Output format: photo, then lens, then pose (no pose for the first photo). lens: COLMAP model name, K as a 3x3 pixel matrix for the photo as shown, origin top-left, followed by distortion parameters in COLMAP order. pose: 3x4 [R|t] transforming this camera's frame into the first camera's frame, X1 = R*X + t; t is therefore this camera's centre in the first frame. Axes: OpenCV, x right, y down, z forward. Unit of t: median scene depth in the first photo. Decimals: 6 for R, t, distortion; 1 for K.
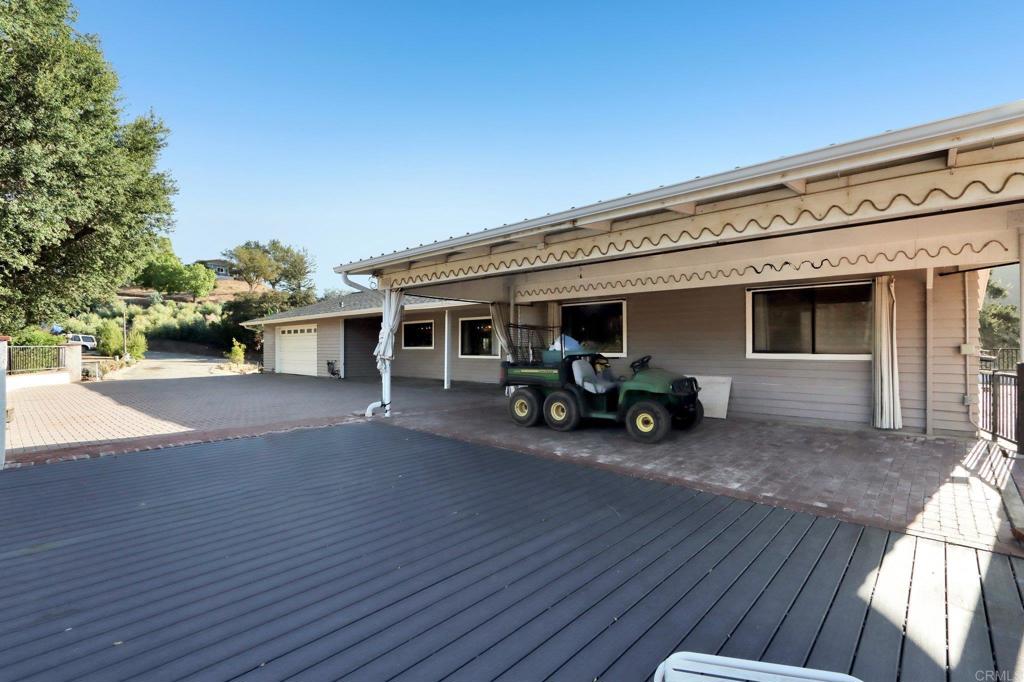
lens RADIAL K [[469.9, 0, 511.4], [0, 469.9, 344.2], [0, 0, 1]] dist [0.003029, 0.001983]
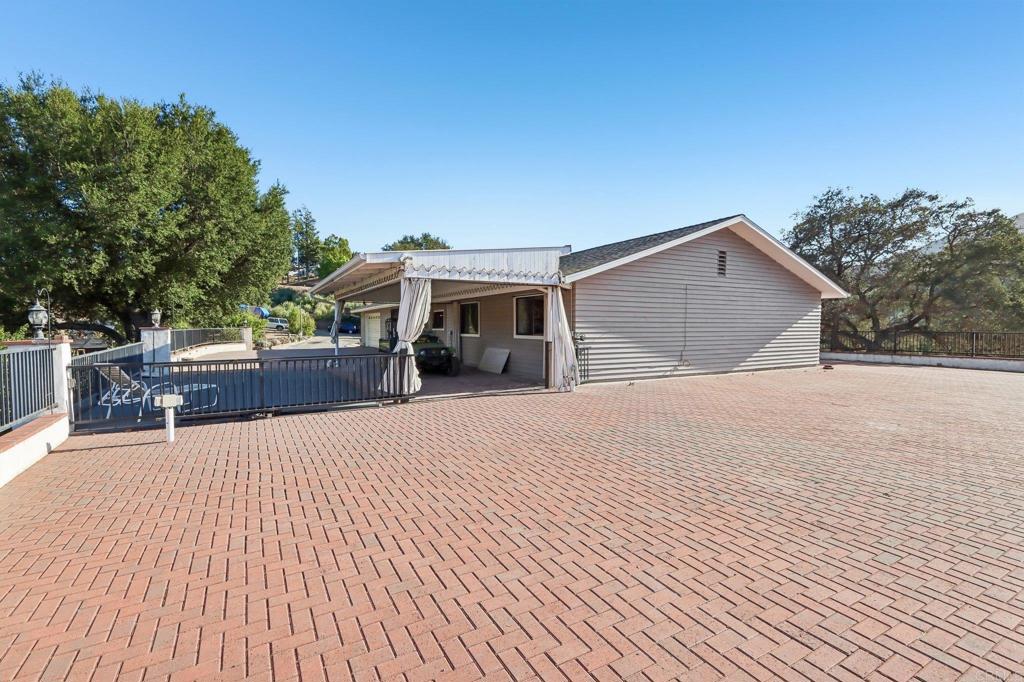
lens RADIAL K [[469.9, 0, 513.2], [0, 469.9, 343.1], [0, 0, 1]] dist [0.003029, 0.001983]
pose [[0.948917, 0.010468, -0.315353, 0.446542], [0.003424, 0.999049, 0.043467, -0.010655], [0.315509, -0.042326, 0.947978, -0.253186]]
